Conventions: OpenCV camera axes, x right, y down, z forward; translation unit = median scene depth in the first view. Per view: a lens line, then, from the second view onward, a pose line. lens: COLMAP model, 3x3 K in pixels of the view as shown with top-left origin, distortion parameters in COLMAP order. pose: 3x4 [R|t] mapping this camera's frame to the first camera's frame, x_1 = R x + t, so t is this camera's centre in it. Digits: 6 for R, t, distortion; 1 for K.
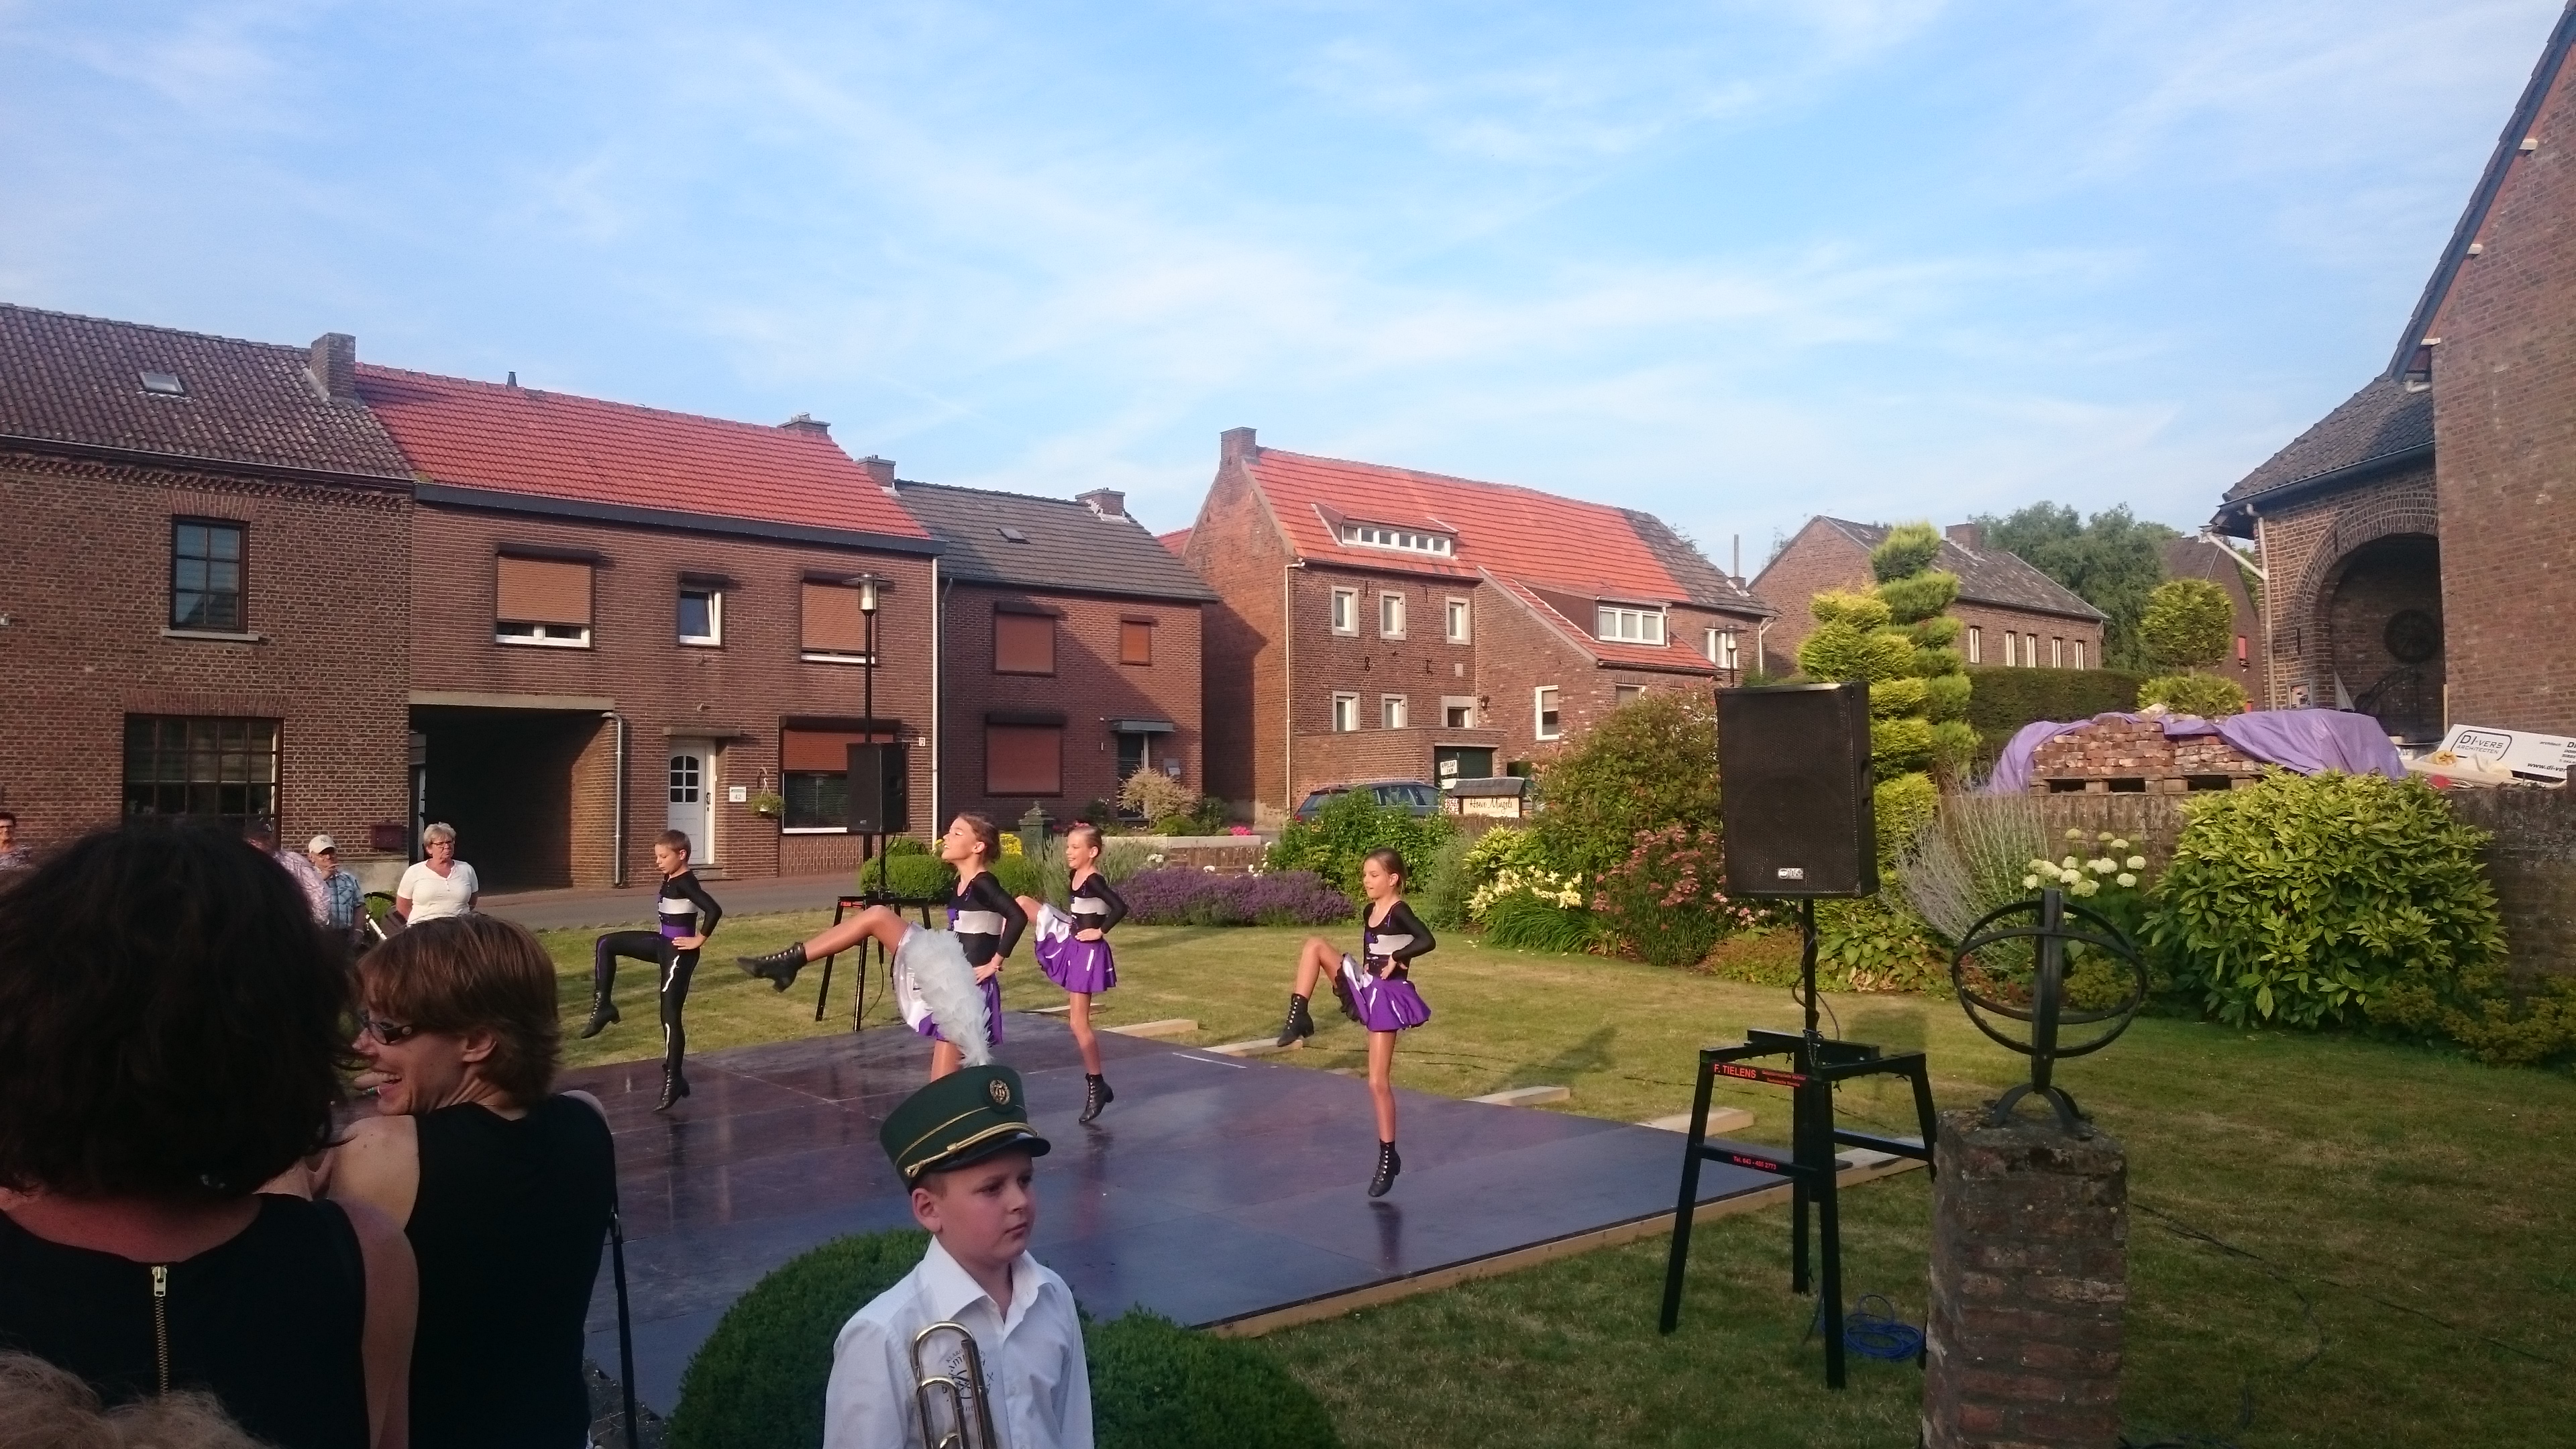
lens RADIAL K [[1939.6, 0, 1298.0], [0, 1939.6, 732.4], [0, 0, 1]] dist [0.020912, -0.014093]
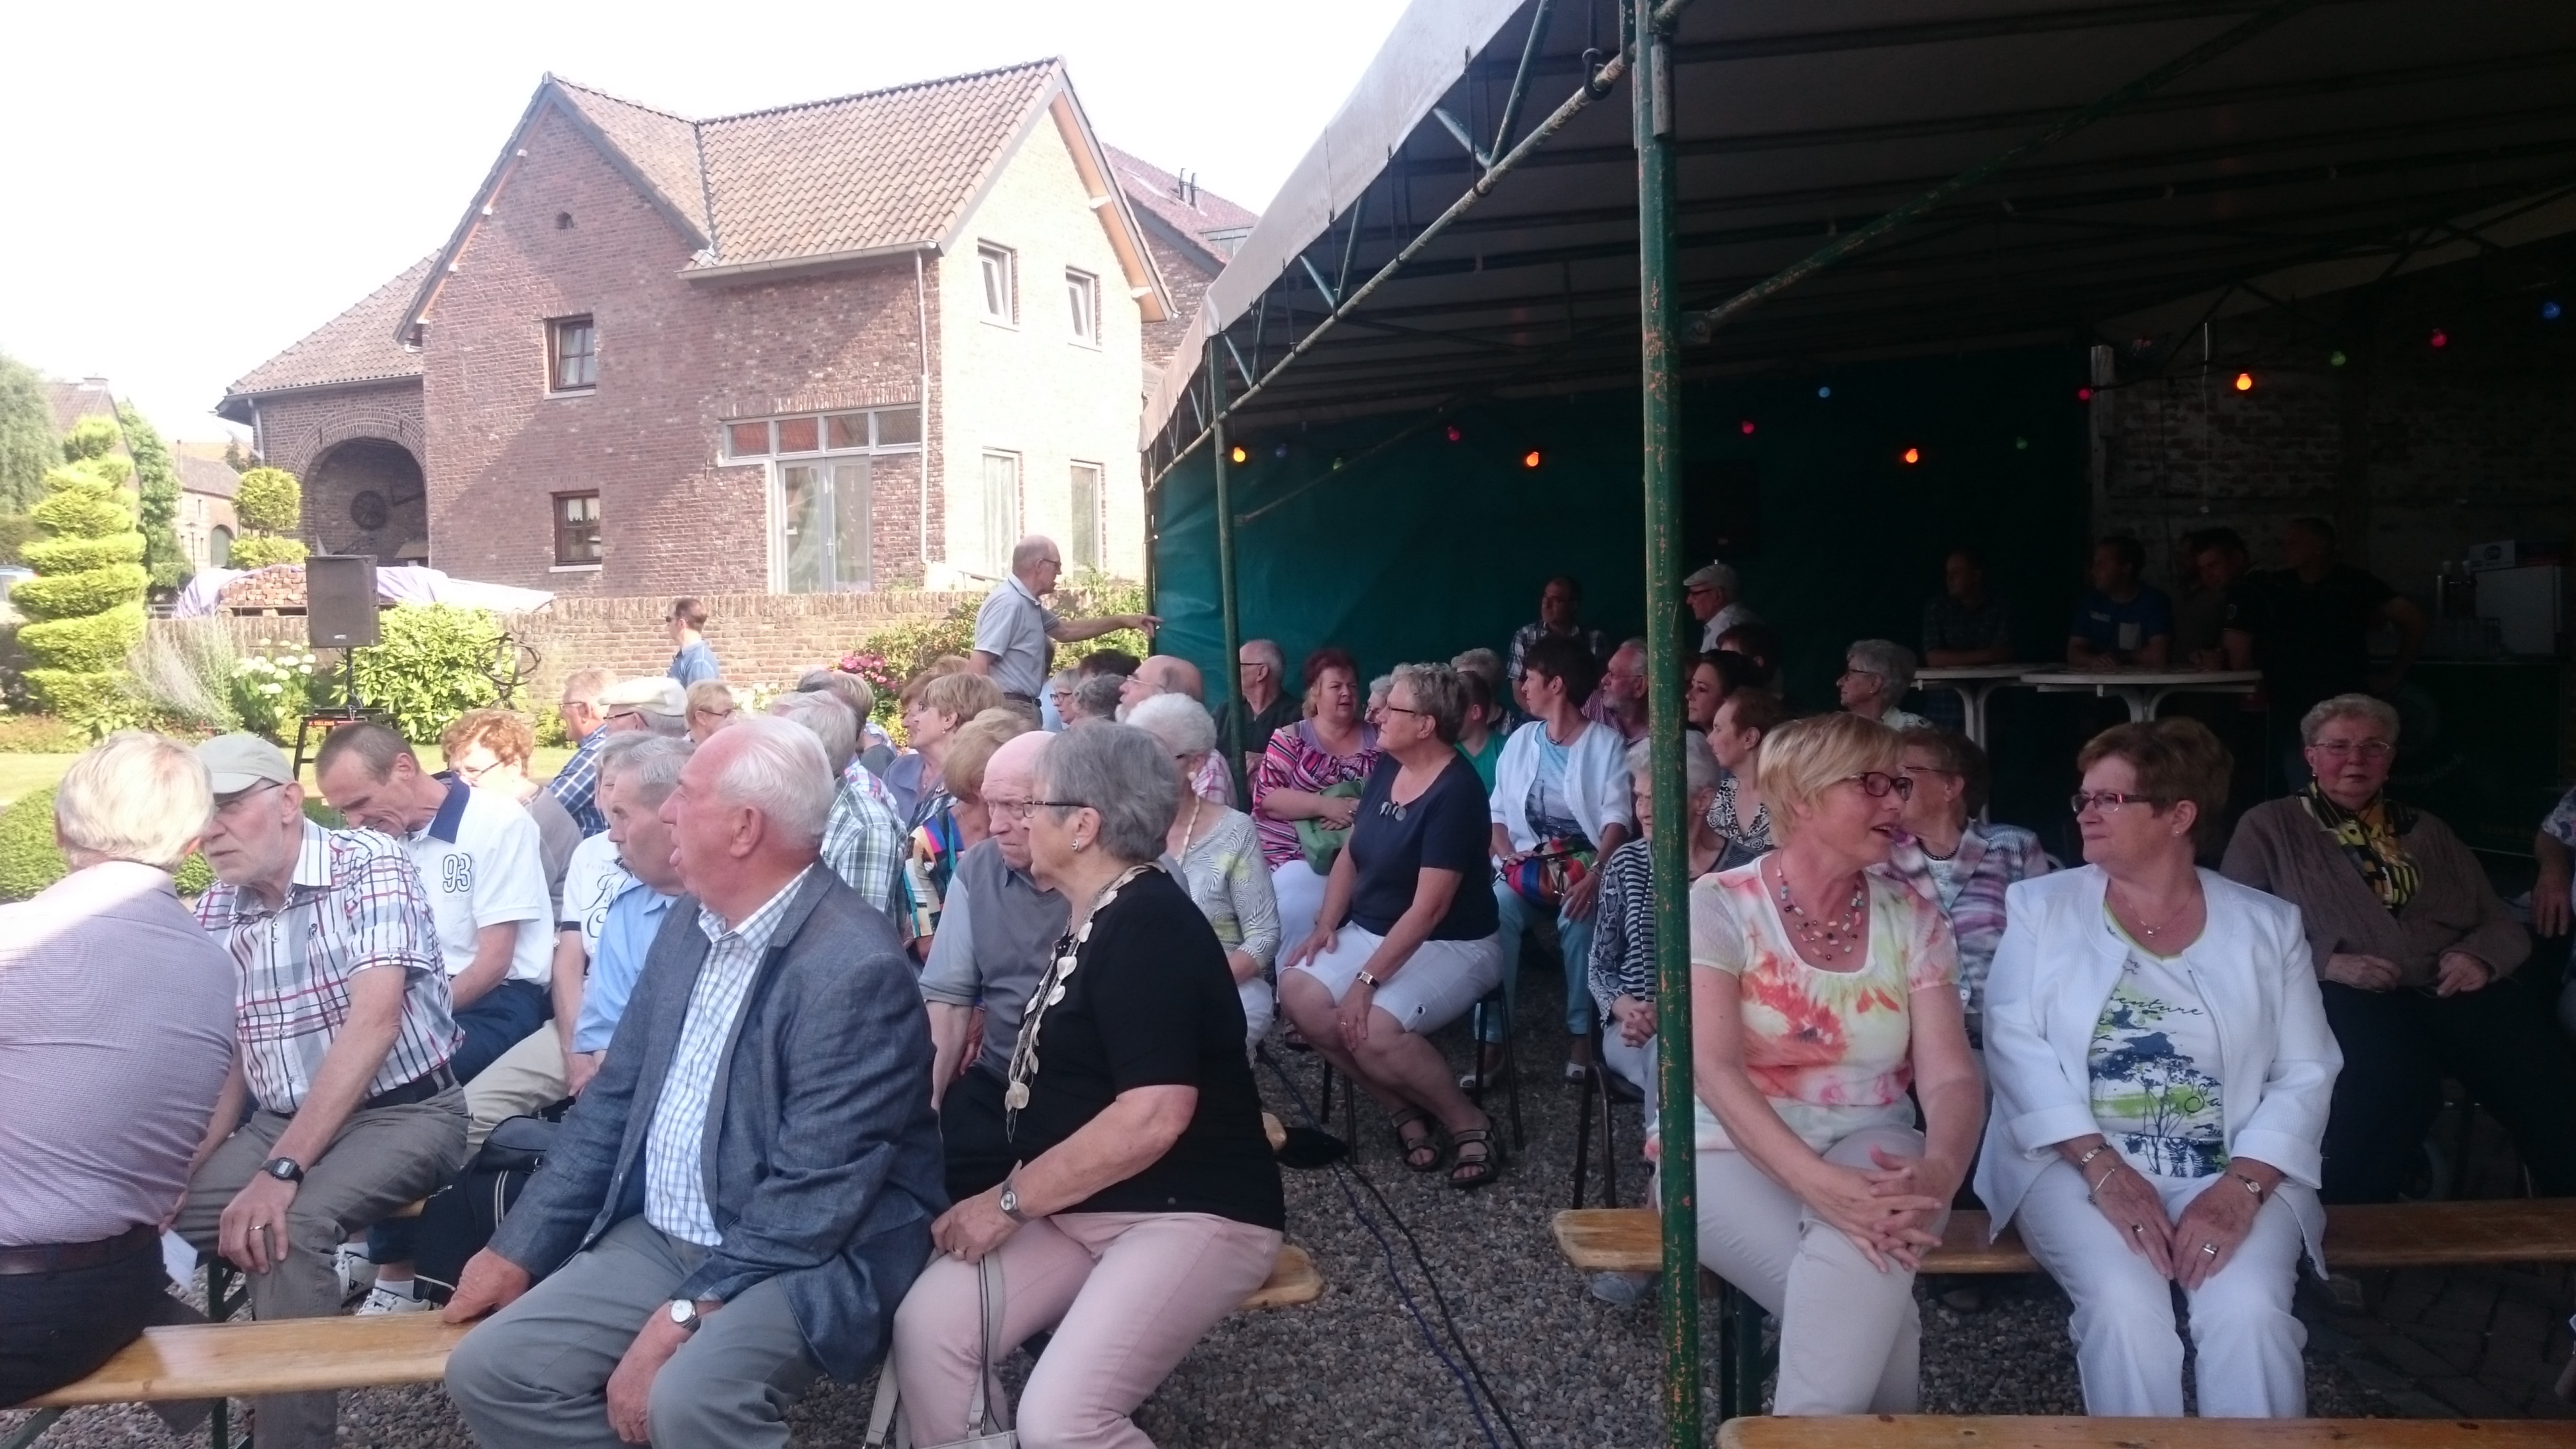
lens RADIAL K [[1939.6, 0, 1286.4], [0, 1939.6, 717.9], [0, 0, 1]] dist [0.020912, -0.014093]
pose [[0.528377, -0.038549, 0.848135, -0.226423], [-0.020852, 0.998078, 0.058355, 0.002137], [-0.848754, -0.048519, 0.526557, -0.237795]]
